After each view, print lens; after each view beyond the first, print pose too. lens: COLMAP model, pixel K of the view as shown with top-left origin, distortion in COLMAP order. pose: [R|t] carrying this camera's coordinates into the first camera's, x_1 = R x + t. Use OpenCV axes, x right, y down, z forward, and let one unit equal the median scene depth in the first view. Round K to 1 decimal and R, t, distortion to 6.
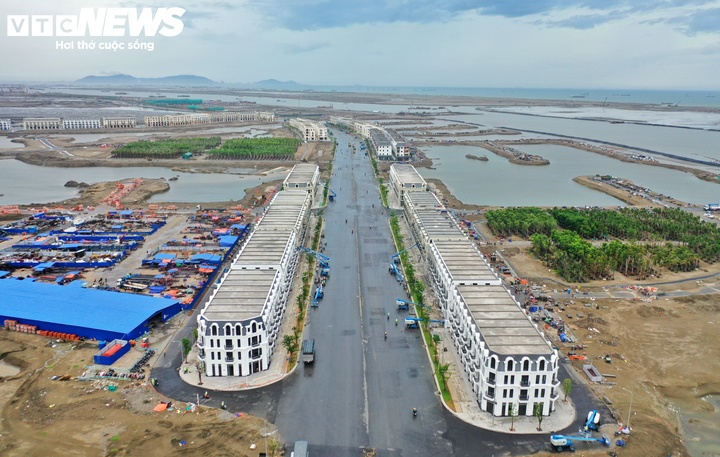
lens RADIAL K [[571.5, 0, 364.8], [0, 571.5, 221.7], [0, 0, 1]] dist [0.018185, -0.024190]
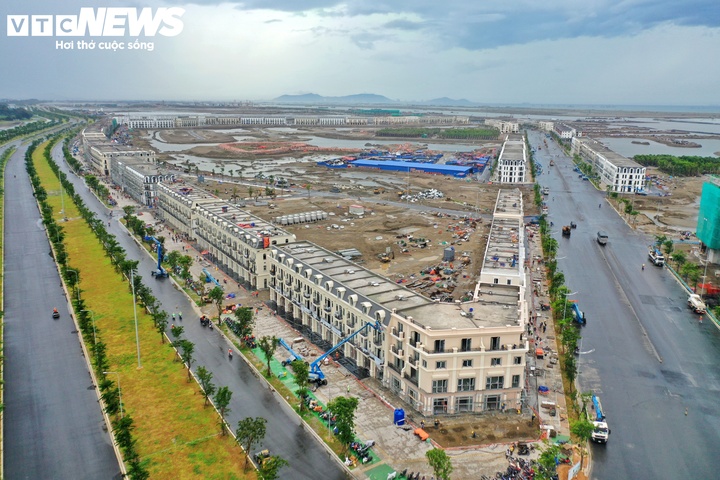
lens RADIAL K [[564.6, 0, 356.7], [0, 564.6, 238.9], [0, 0, 1]] dist [0.007512, -0.000270]
pose [[0.954567, 0.068768, -0.289953, -0.022489], [-0.068636, 0.997585, 0.010637, 0.089045], [0.289984, 0.009748, 0.956982, -0.270708]]
